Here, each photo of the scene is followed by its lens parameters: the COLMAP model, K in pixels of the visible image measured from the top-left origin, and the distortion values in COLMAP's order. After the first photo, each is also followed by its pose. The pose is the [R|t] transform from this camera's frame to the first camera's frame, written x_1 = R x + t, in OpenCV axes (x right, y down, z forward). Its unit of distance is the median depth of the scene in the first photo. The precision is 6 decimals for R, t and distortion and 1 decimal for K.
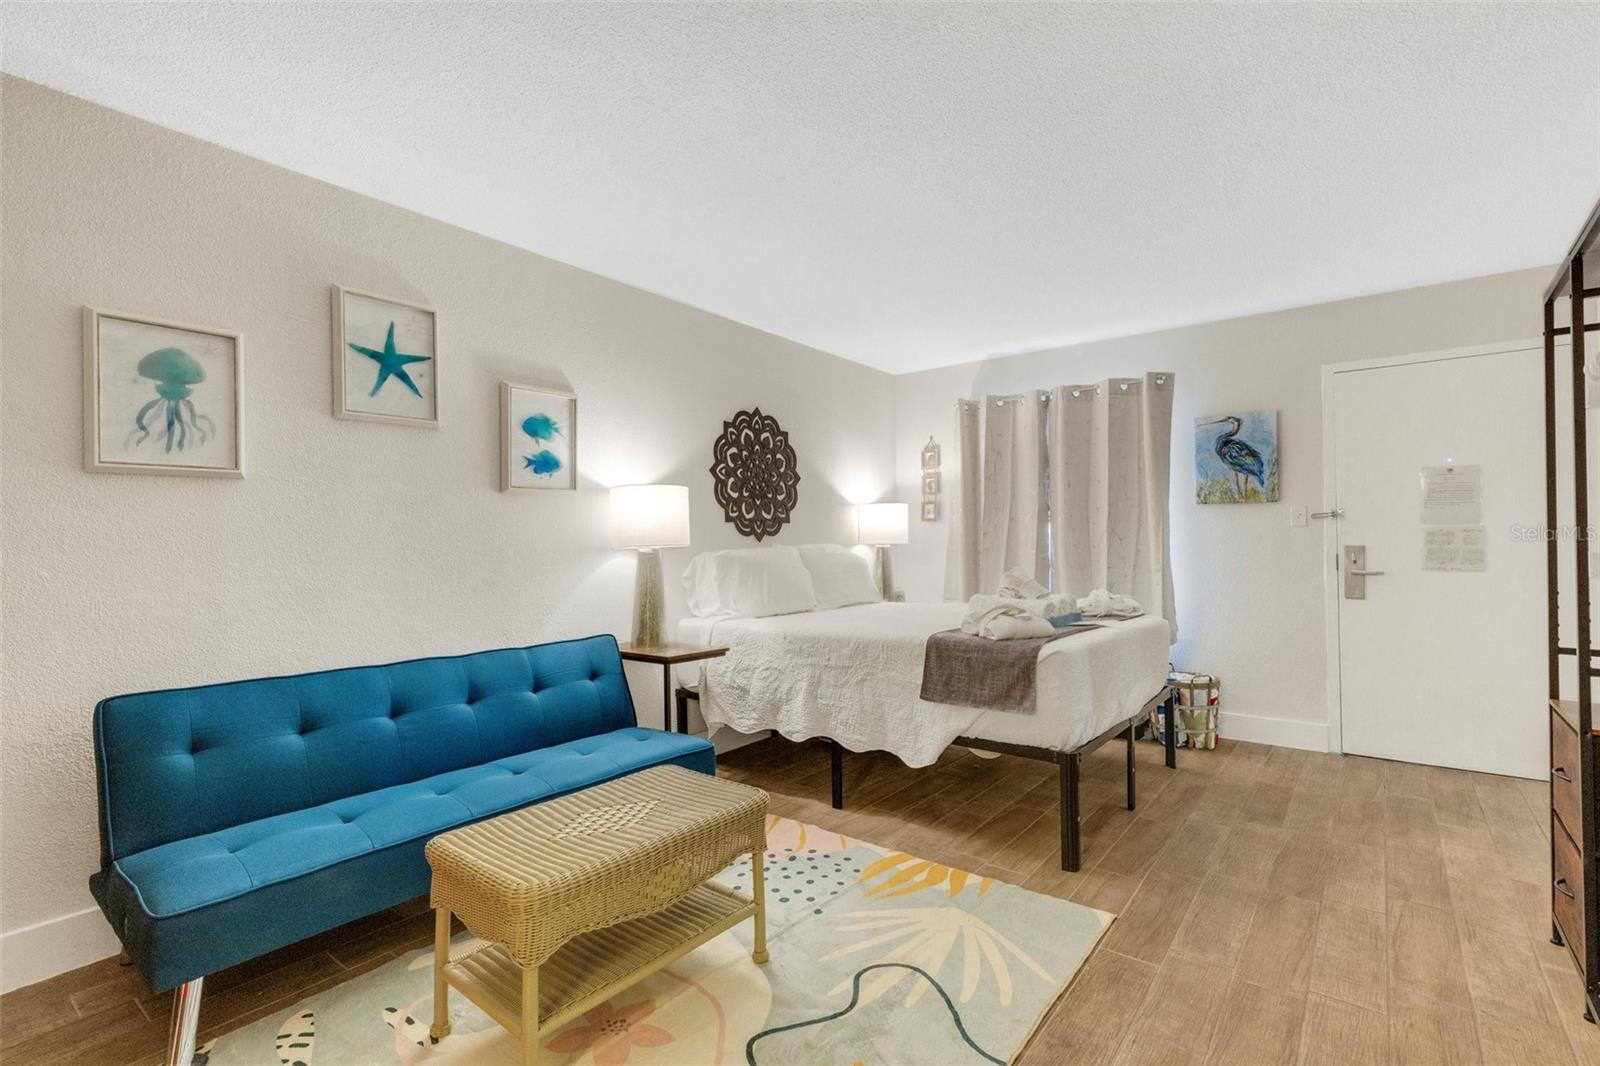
lens RADIAL K [[728.7, 0, 806.7], [0, 728.7, 533.6], [0, 0, 1]] dist [0.007894, -0.000468]
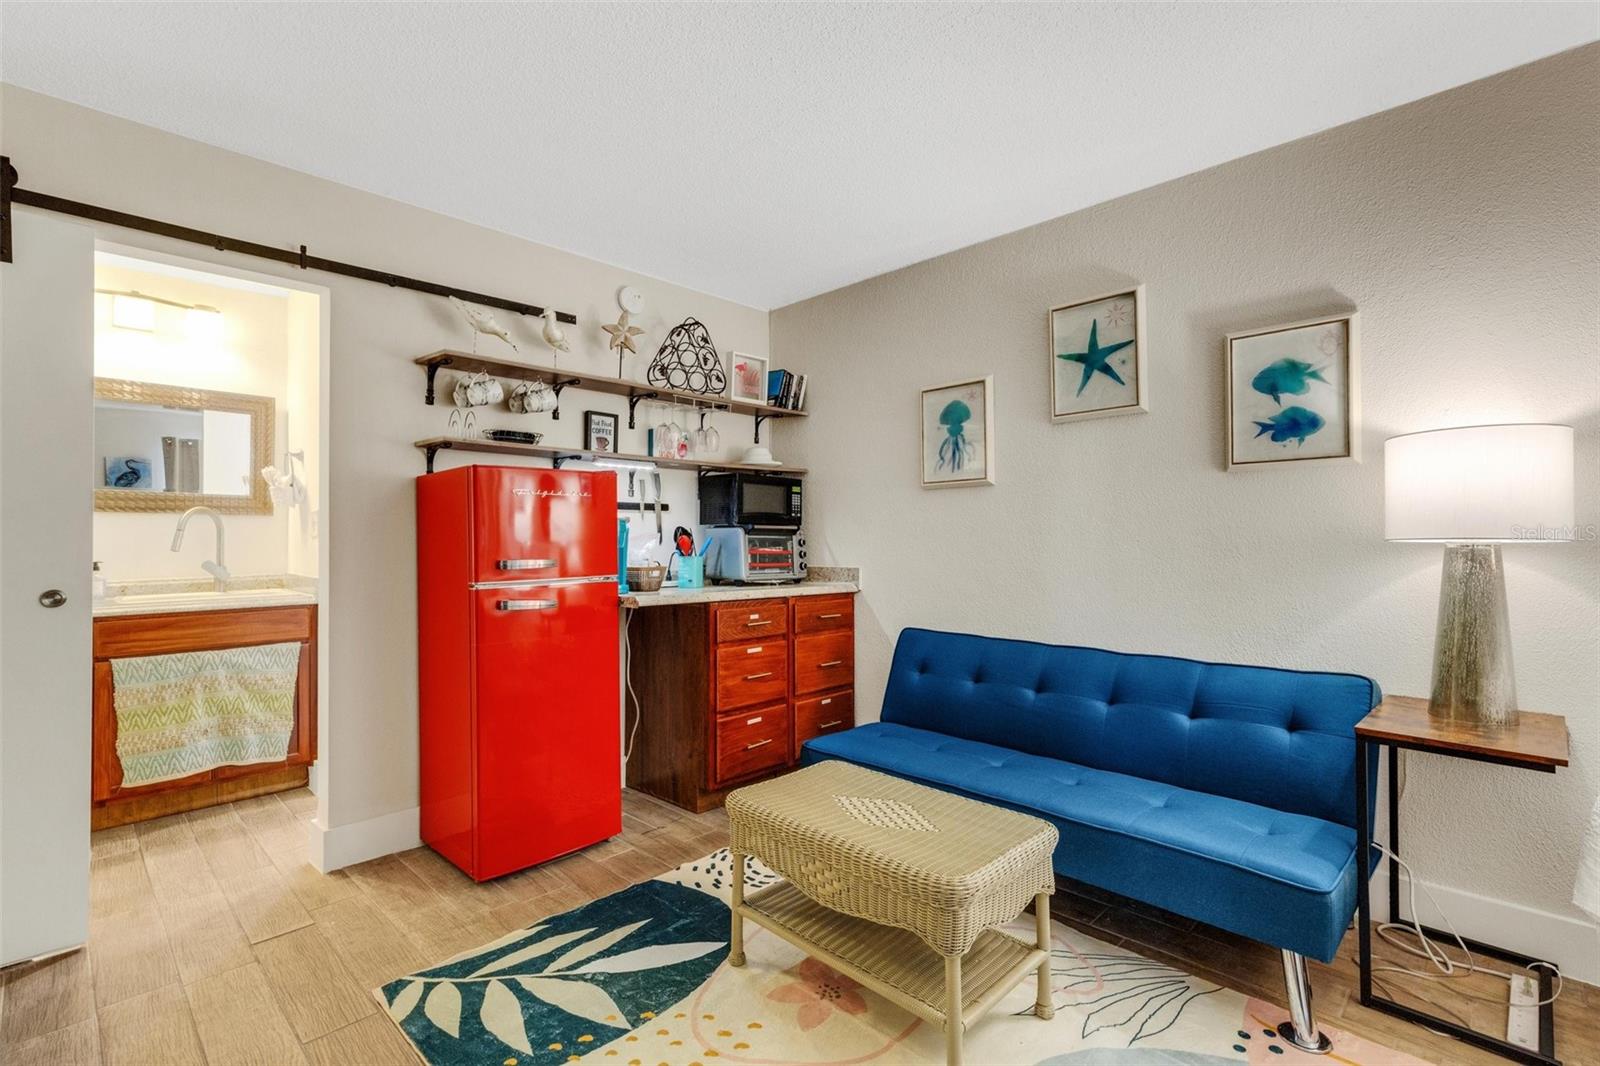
lens RADIAL K [[728.7, 0, 803.9], [0, 728.7, 534.3], [0, 0, 1]] dist [0.007894, -0.000468]
pose [[-0.108575, 0.008623, -0.994051, 0.345465], [0.018793, 0.999801, 0.006621, -0.000282], [0.993911, -0.017962, -0.108715, 0.474129]]
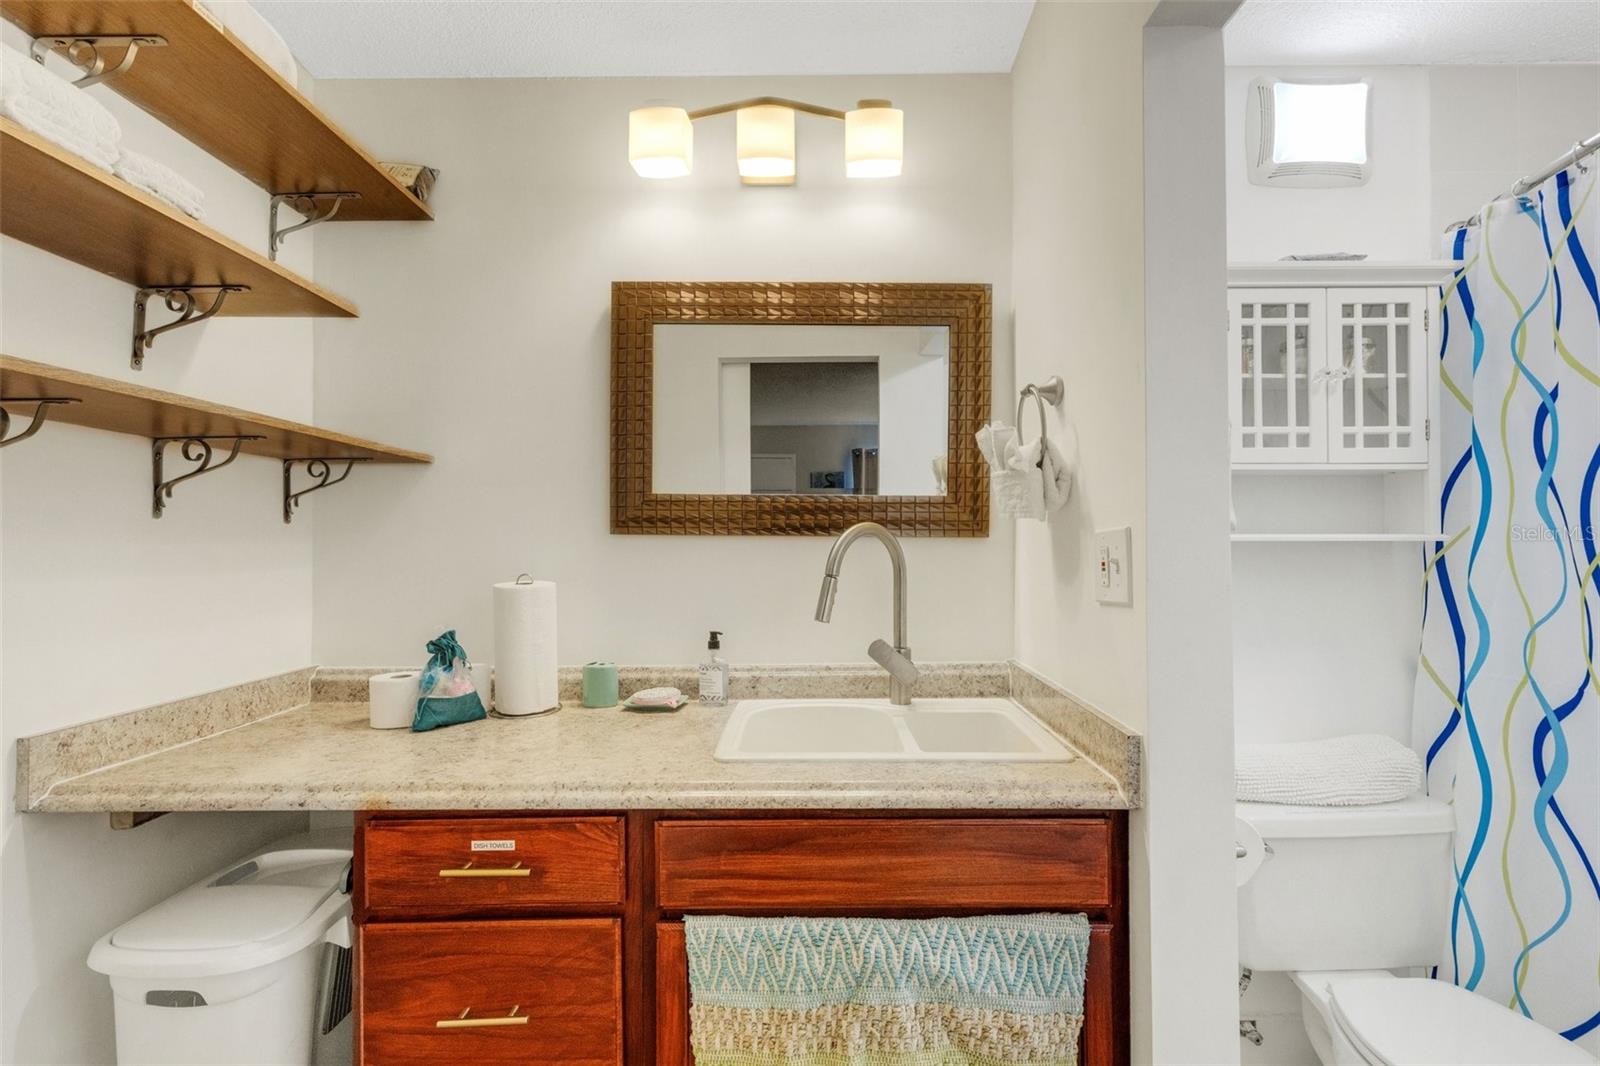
lens RADIAL K [[728.7, 0, 803.7], [0, 728.7, 531.2], [0, 0, 1]] dist [0.007894, -0.000468]
pose [[-0.788907, 0.006149, -0.614481, -0.163102], [0.019622, 0.999692, -0.015188, -0.030086], [0.614199, -0.024039, -0.788785, -0.032210]]
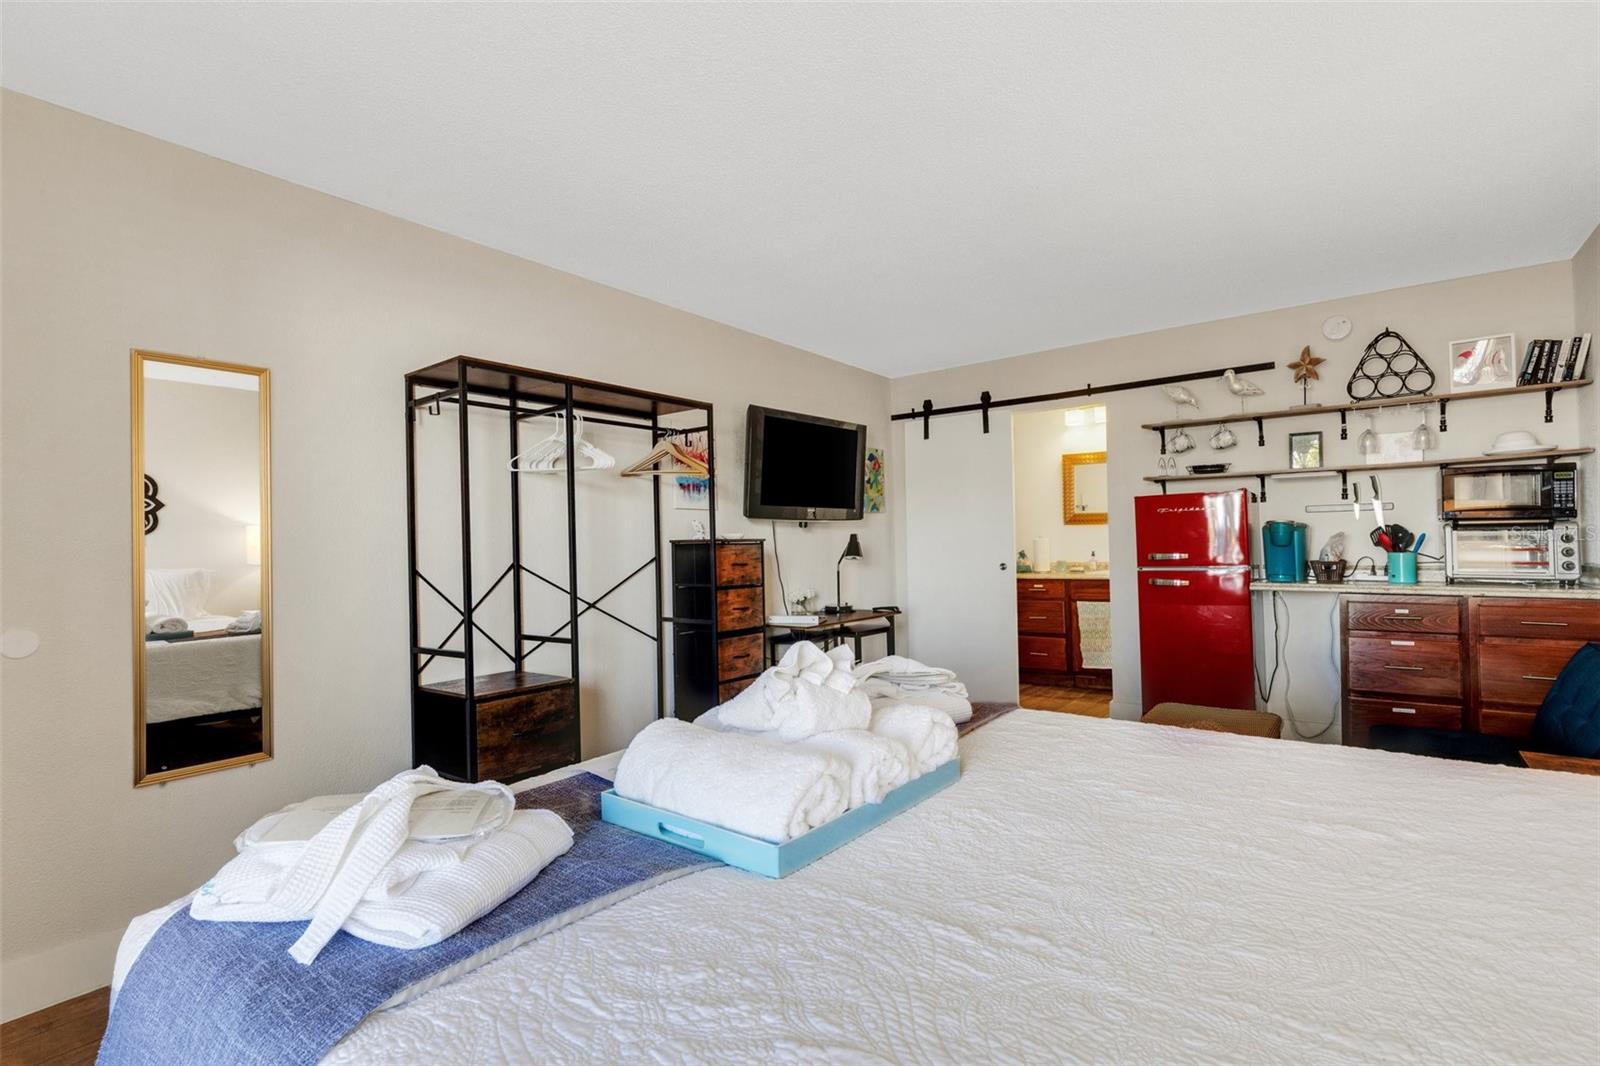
lens RADIAL K [[763.8, 0, 798.6], [0, 763.8, 530.8], [0, 0, 1]] dist [-0.001534, 0.000084]
pose [[-0.999256, 0.033676, -0.018795, 0.263244], [0.034226, 0.998970, -0.029782, 0.004558], [0.017773, -0.030403, -0.999380, 1.188875]]
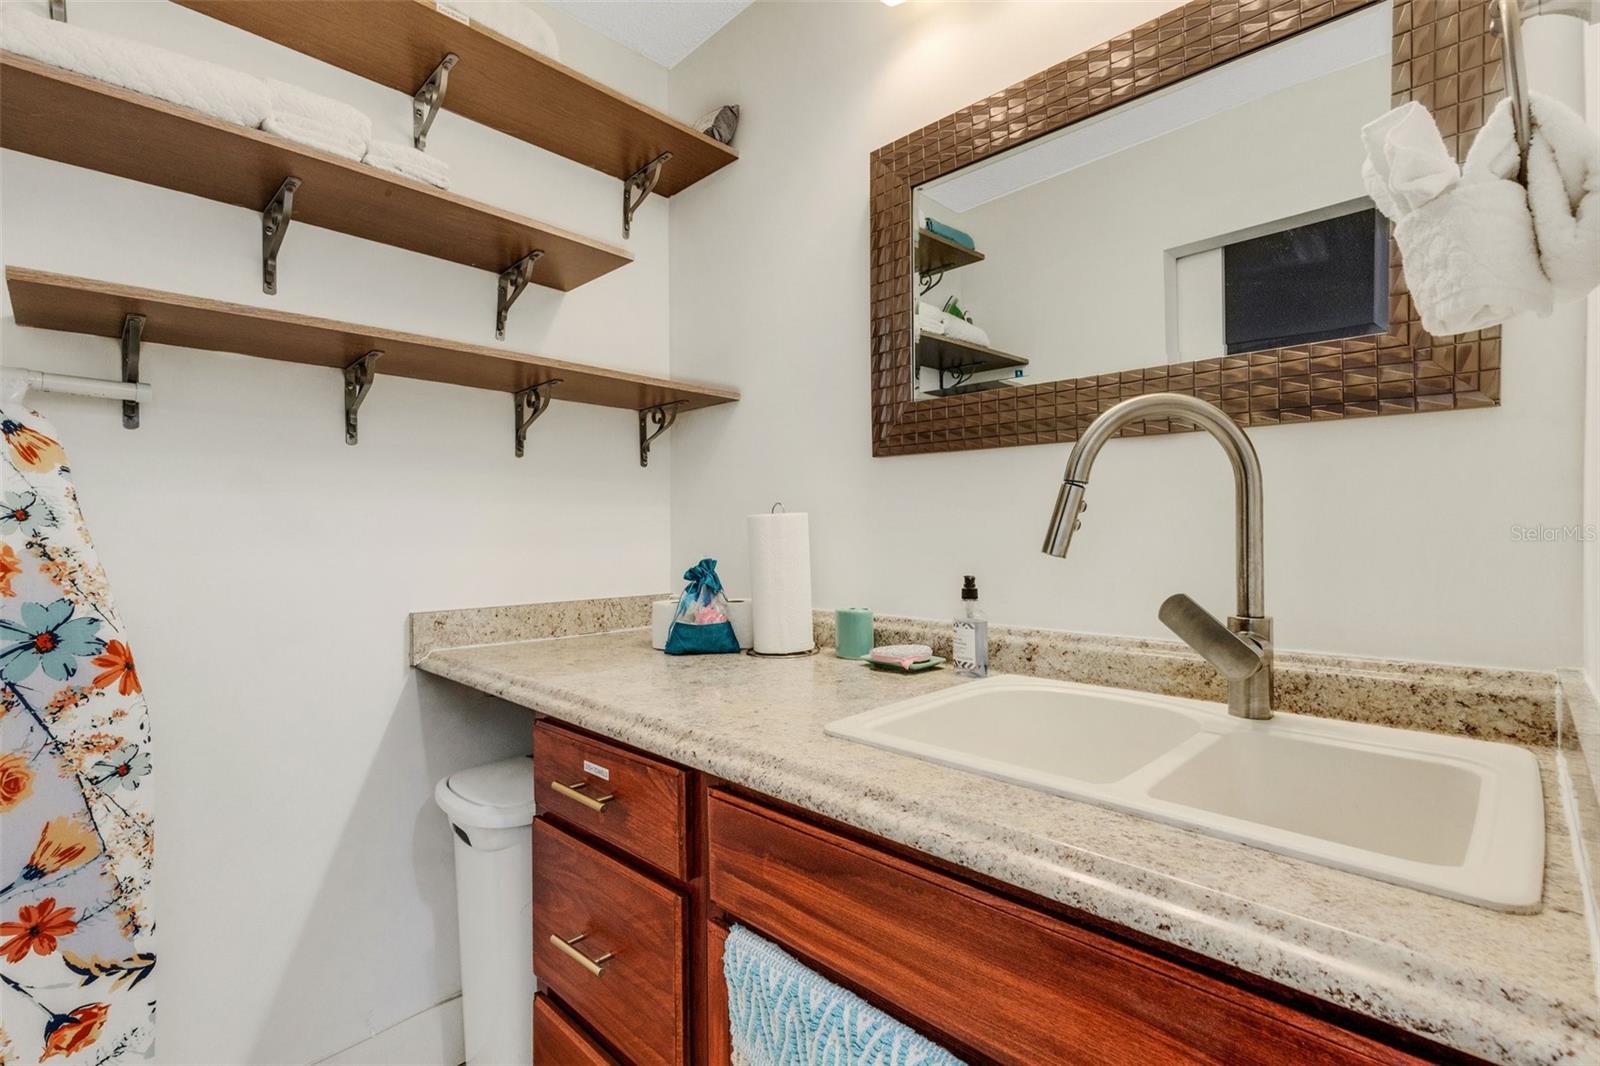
lens RADIAL K [[728.7, 0, 801.9], [0, 728.7, 529.6], [0, 0, 1]] dist [0.007894, -0.000468]
pose [[-0.993721, 0.018173, 0.110401, -0.346308], [0.016426, 0.999725, -0.016714, 0.005106], [-0.110674, -0.014796, -0.993747, -0.080959]]
